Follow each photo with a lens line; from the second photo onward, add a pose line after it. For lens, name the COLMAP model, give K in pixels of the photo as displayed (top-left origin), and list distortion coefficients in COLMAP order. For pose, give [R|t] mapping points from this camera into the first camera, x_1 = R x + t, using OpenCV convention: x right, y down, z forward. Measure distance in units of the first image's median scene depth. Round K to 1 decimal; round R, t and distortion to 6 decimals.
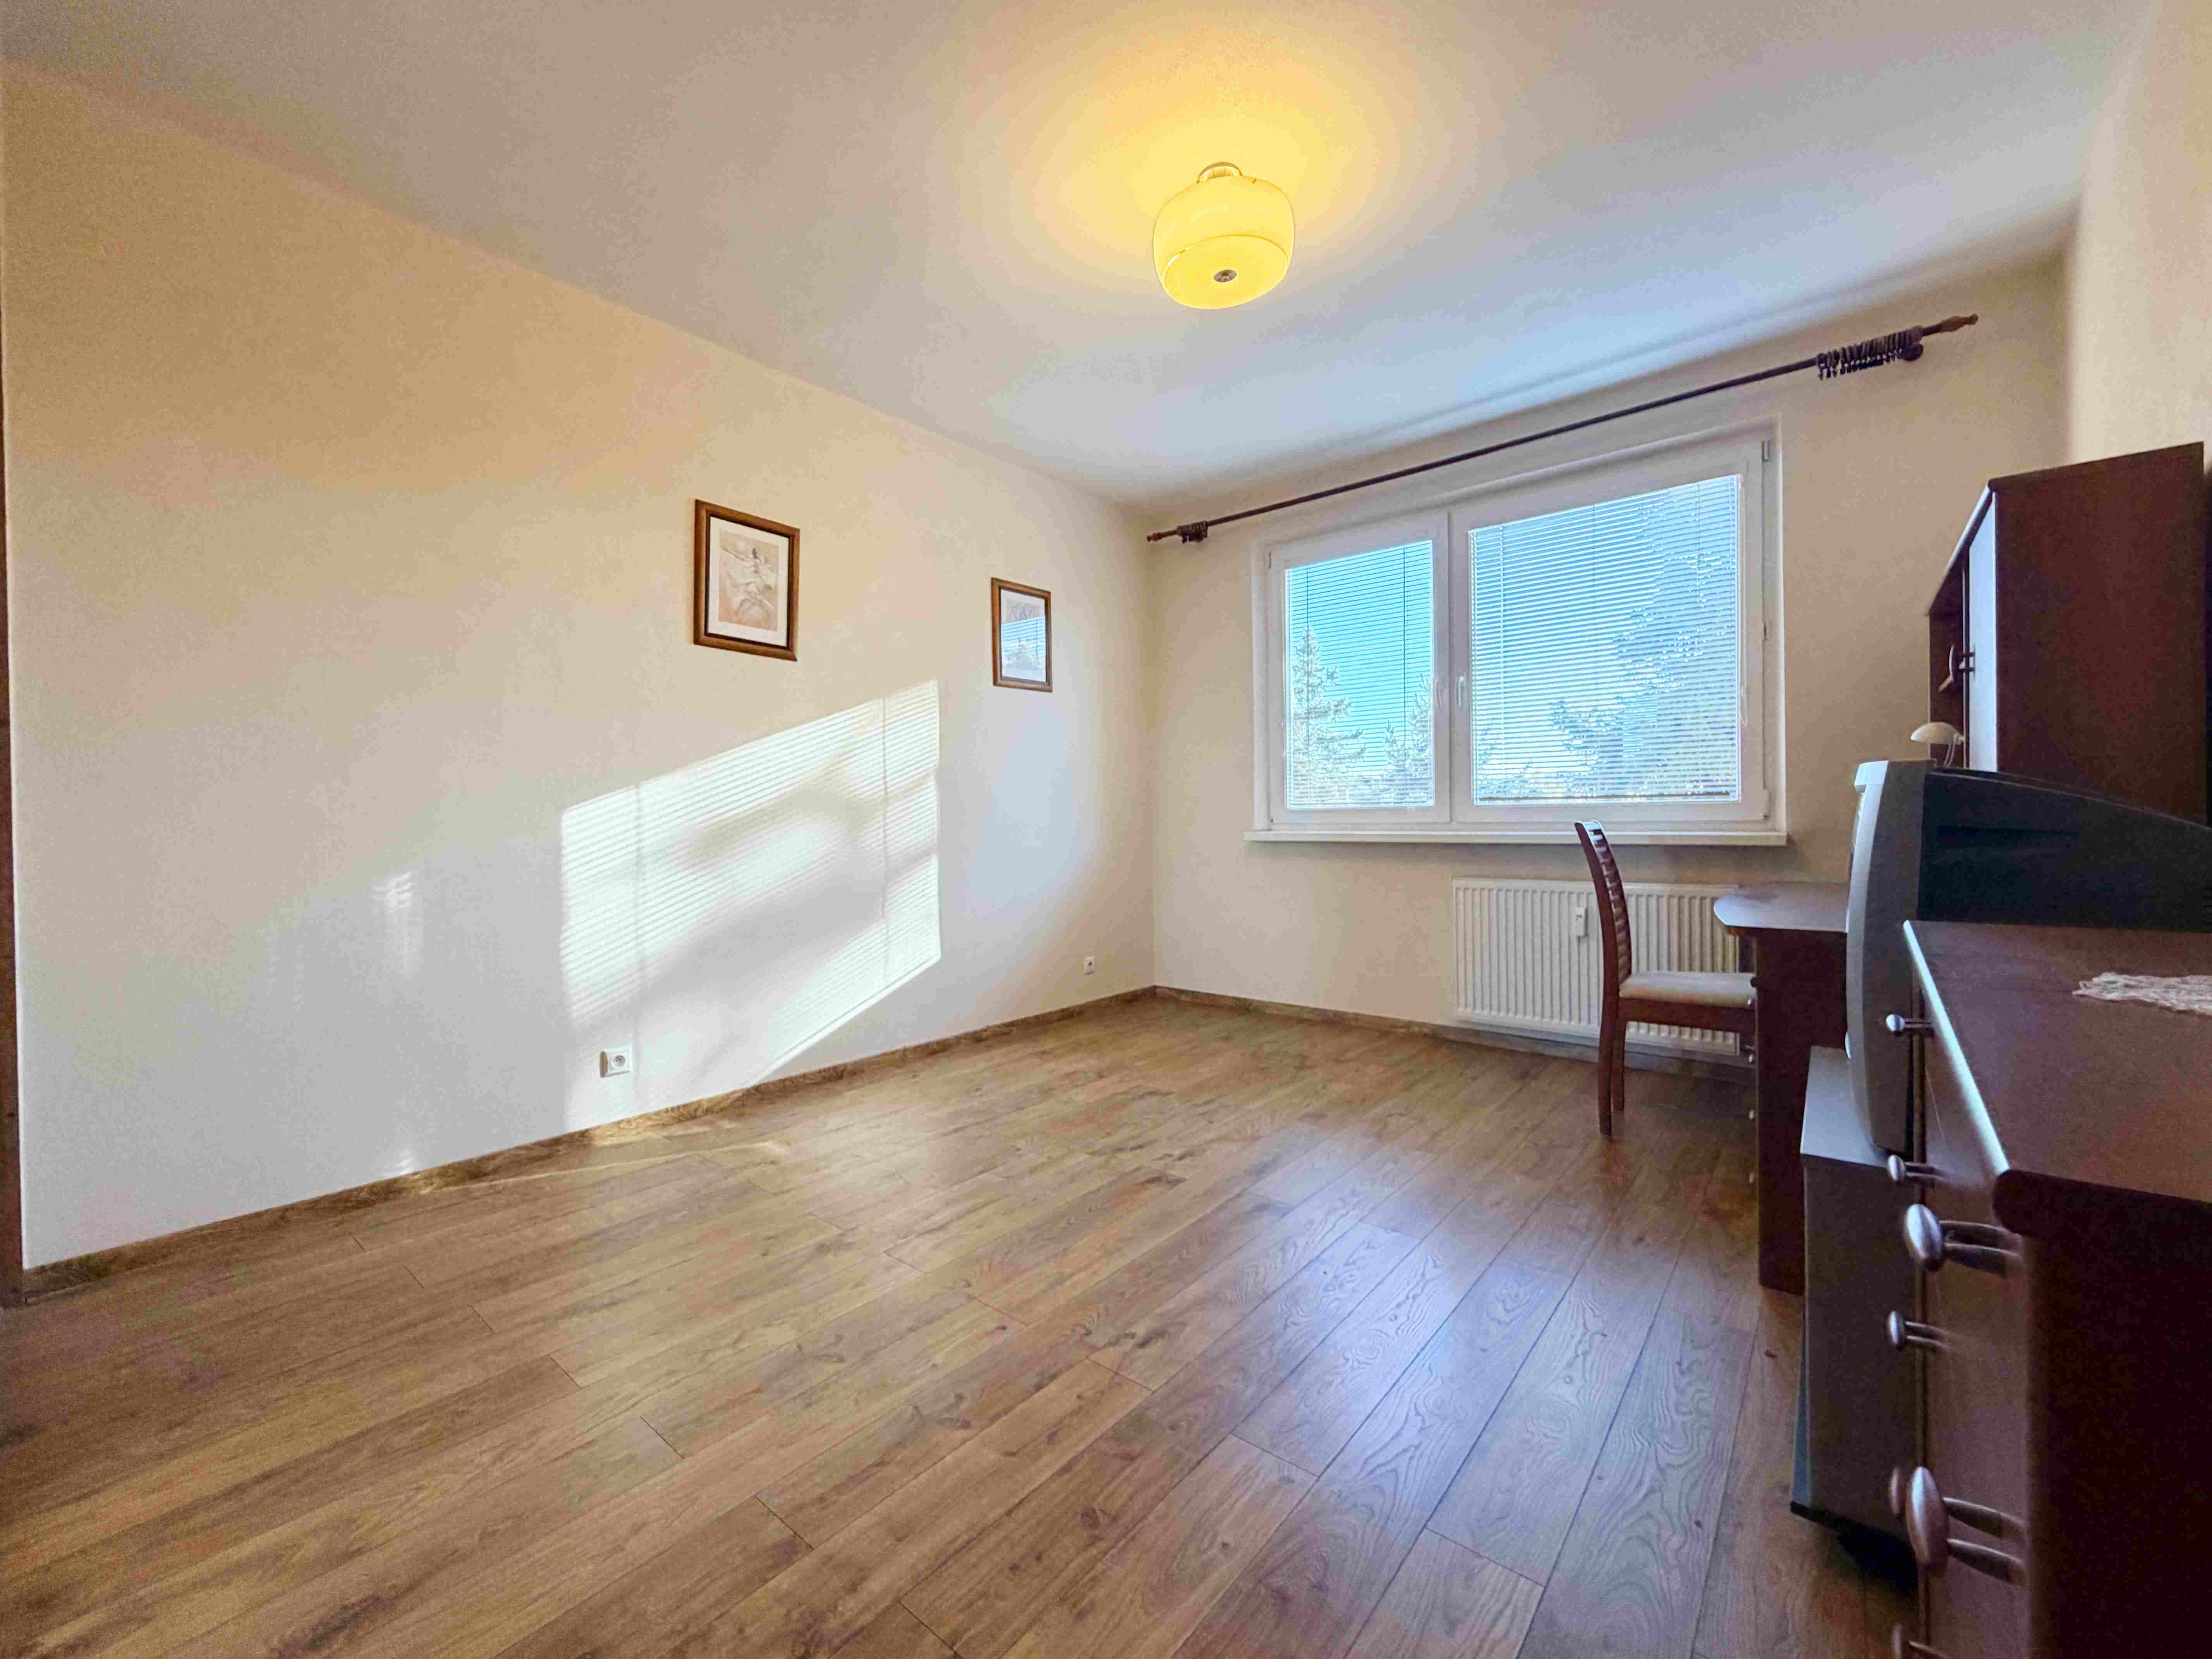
lens RADIAL K [[902.8, 0, 1101.0], [0, 902.8, 829.0], [0, 0, 1]] dist [0.003830, -0.000825]
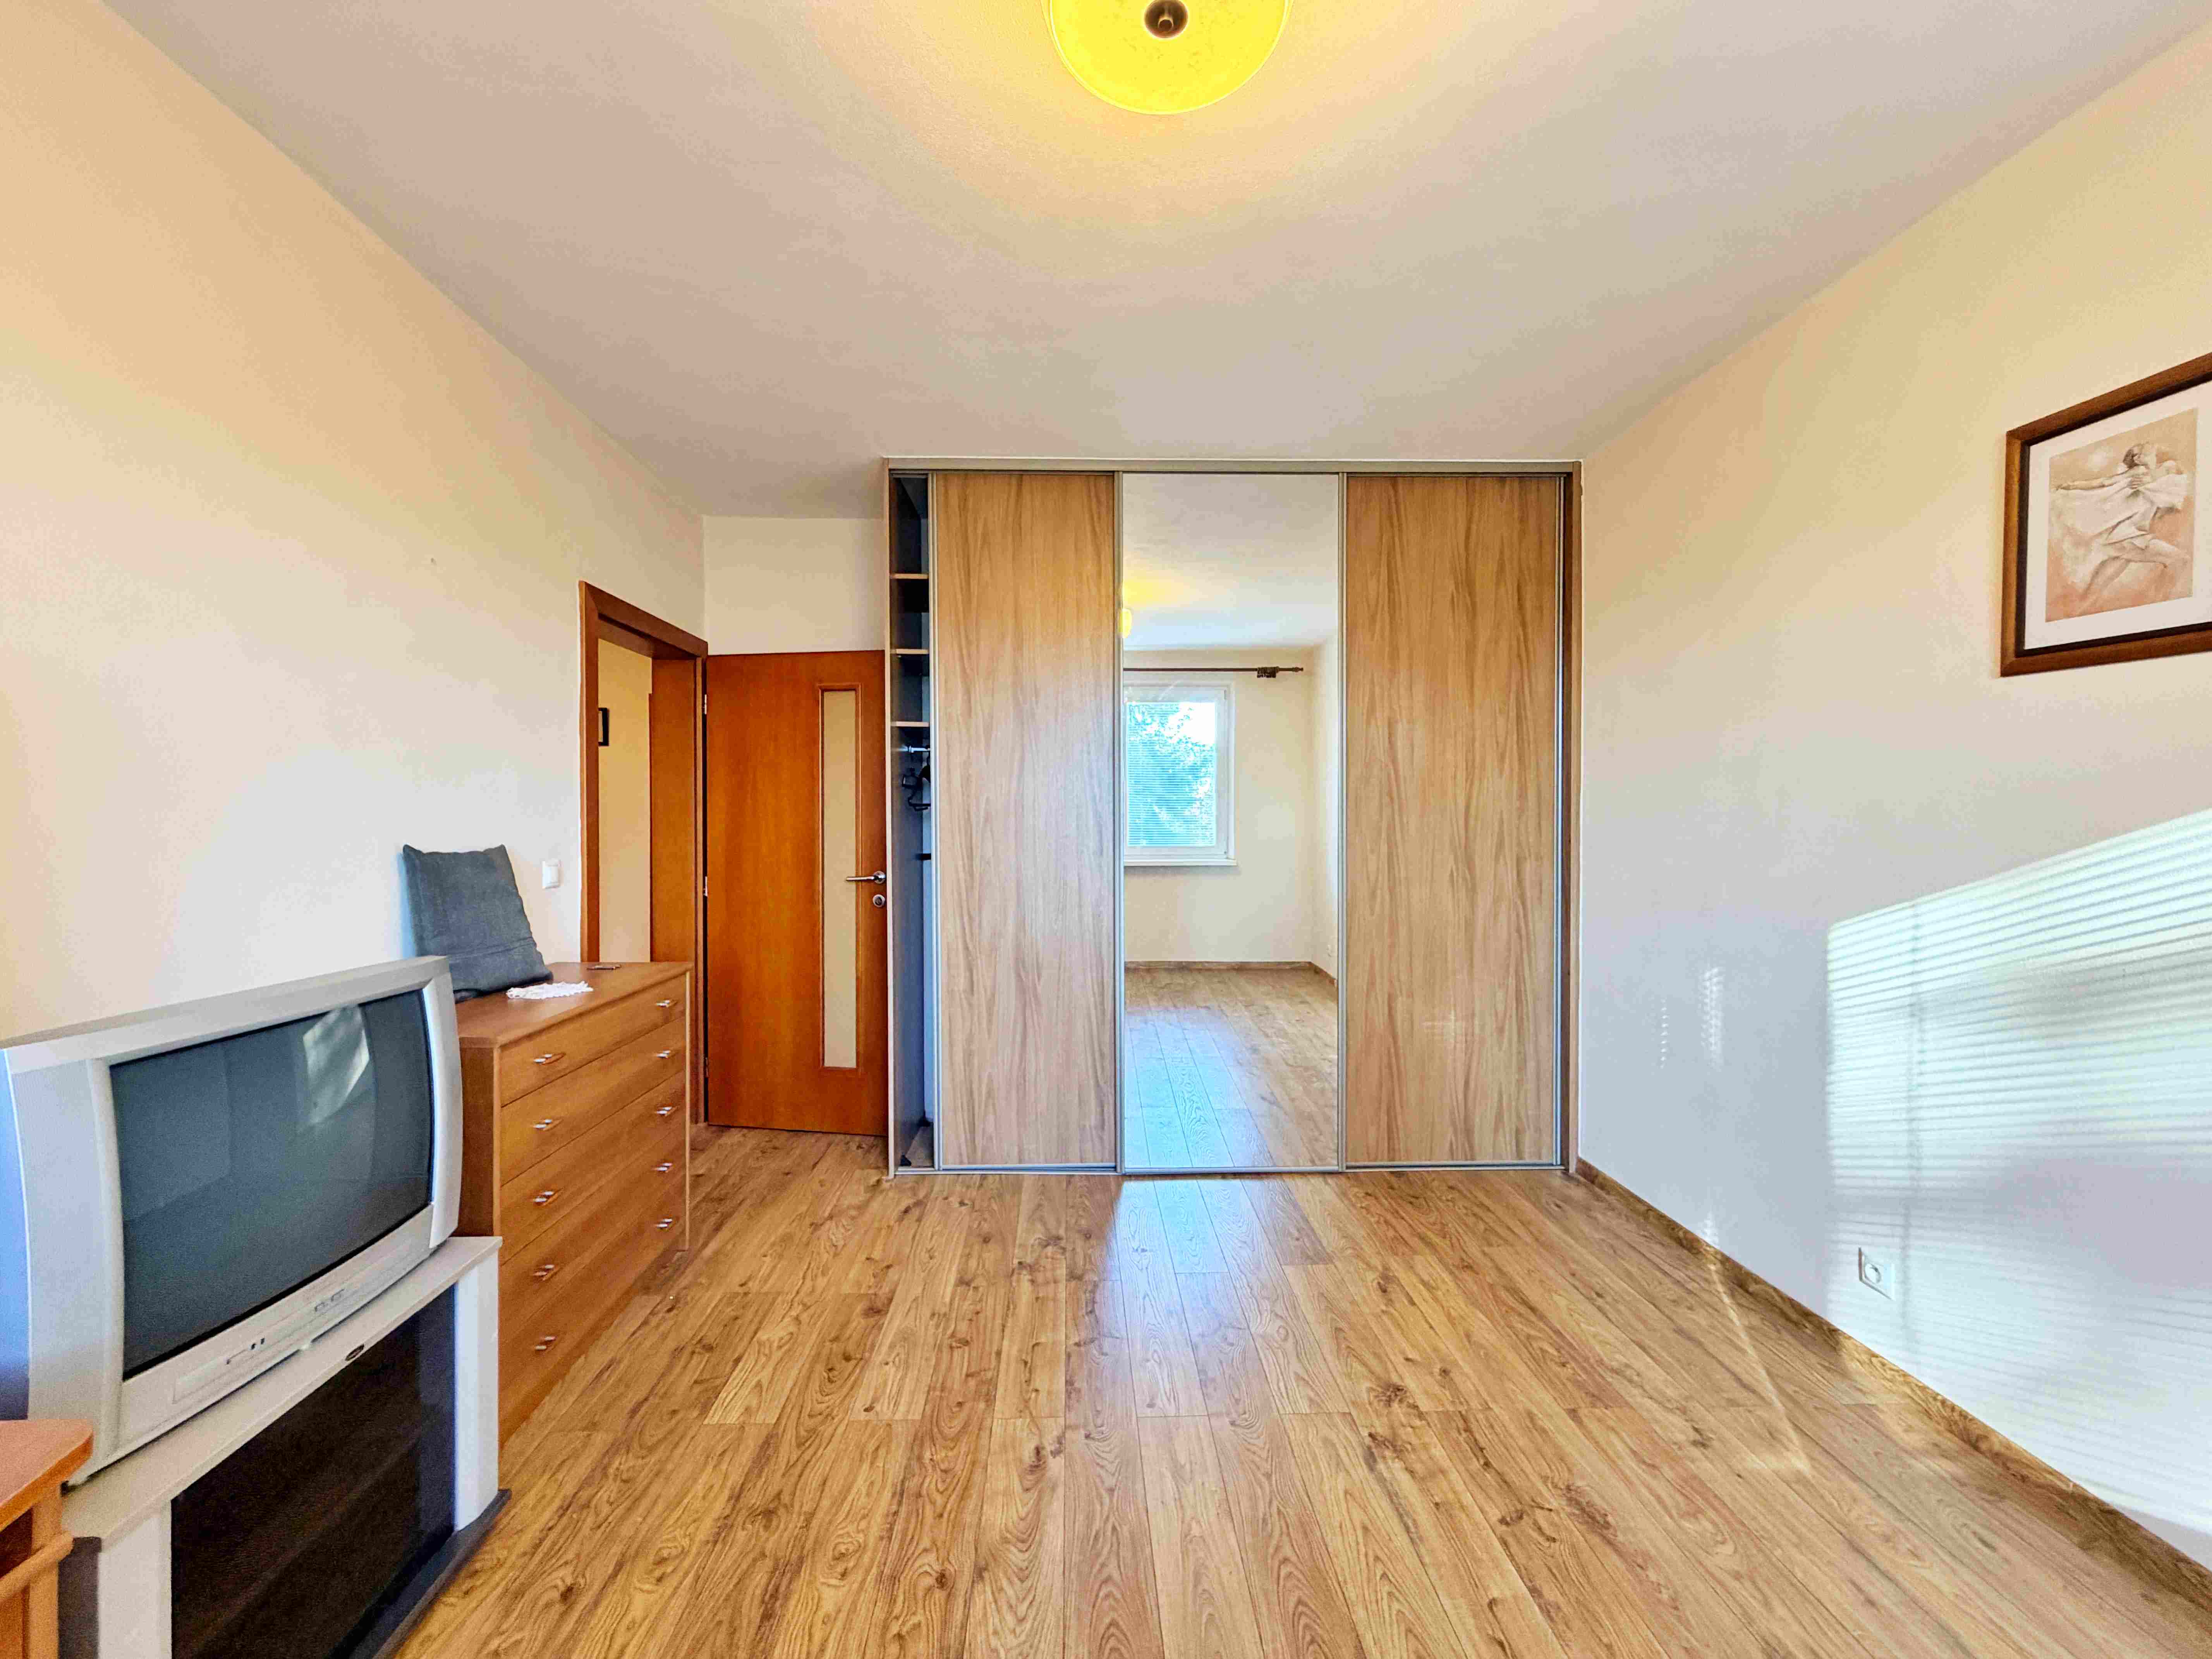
lens RADIAL K [[902.8, 0, 1098.2], [0, 902.8, 815.8], [0, 0, 1]] dist [0.003830, -0.000825]
pose [[-0.746585, 0.011902, -0.665184, 0.482353], [0.000909, 0.999857, 0.016870, -0.146117], [0.665290, 0.011990, -0.746489, 1.259256]]
